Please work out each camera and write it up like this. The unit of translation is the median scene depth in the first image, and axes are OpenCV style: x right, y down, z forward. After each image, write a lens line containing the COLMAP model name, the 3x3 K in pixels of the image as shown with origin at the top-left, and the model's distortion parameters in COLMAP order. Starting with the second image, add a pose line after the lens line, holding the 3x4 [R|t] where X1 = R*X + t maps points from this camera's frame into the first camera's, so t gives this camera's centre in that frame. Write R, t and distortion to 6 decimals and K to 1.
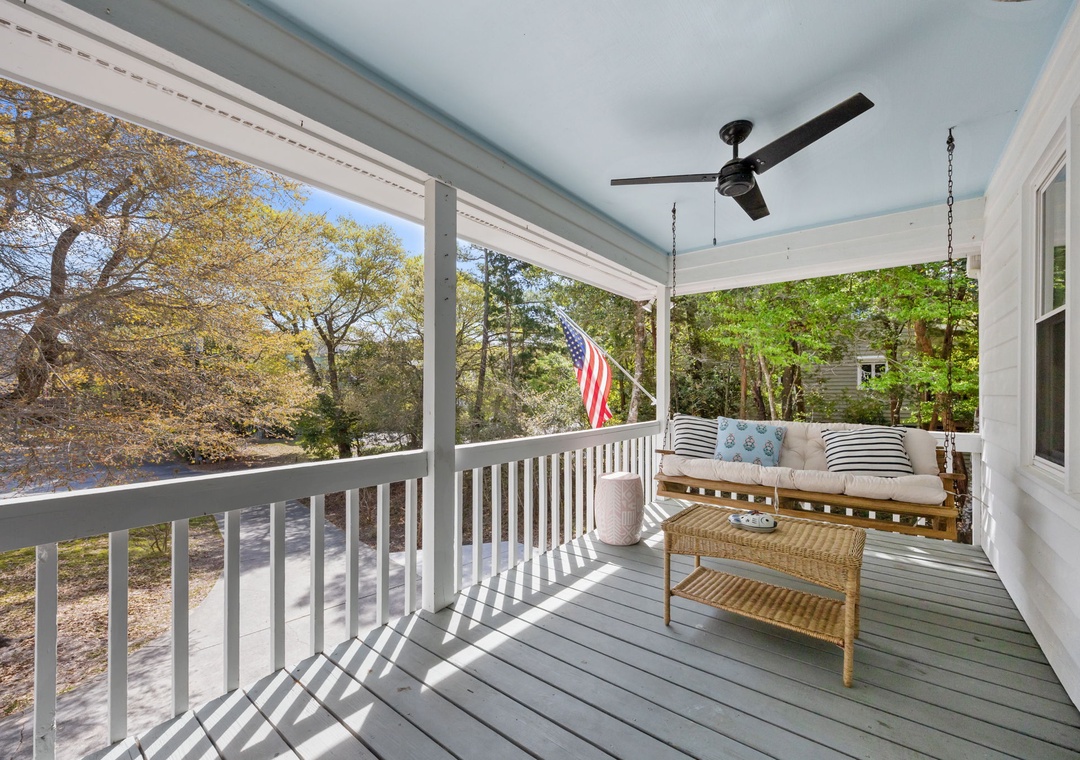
lens RADIAL K [[431.8, 0, 538.4], [0, 431.8, 389.5], [0, 0, 1]] dist [-0.001062, -0.000253]
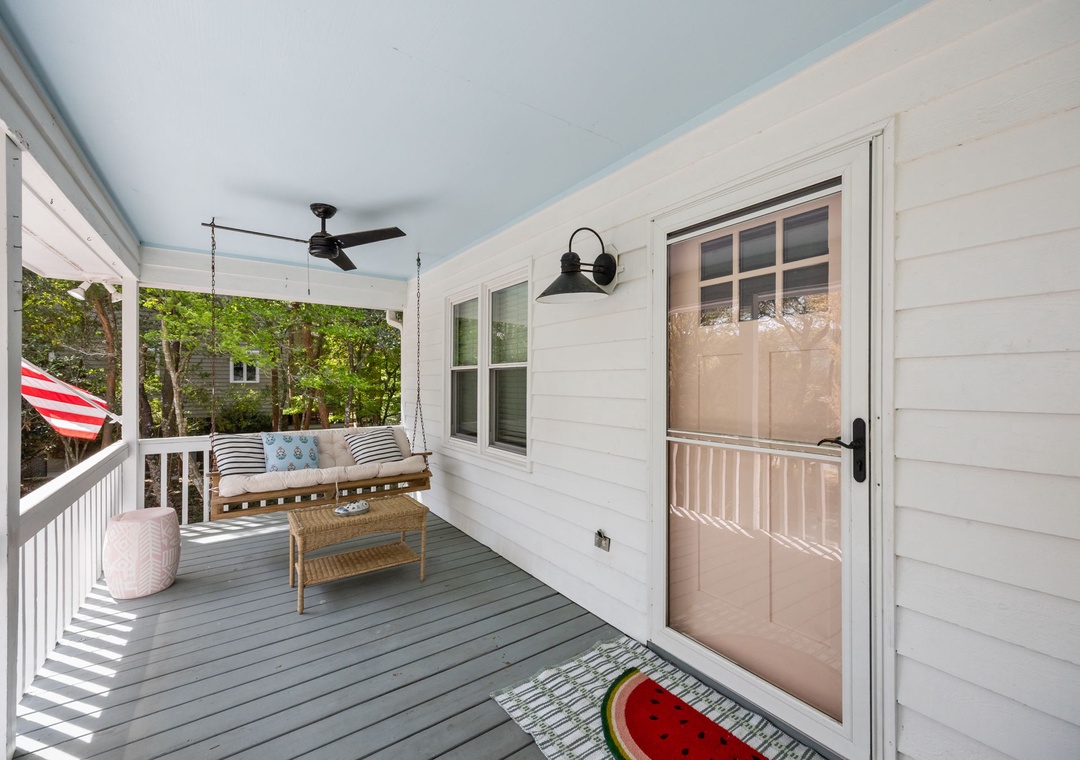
lens RADIAL K [[449.2, 0, 545.6], [0, 449.2, 383.7], [0, 0, 1]] dist [-0.000426, 0.000046]
pose [[0.292930, -0.003449, 0.956128, -0.512239], [-0.005504, 0.999971, 0.005293, -0.078706], [-0.956118, -0.006813, 0.292903, -0.013932]]
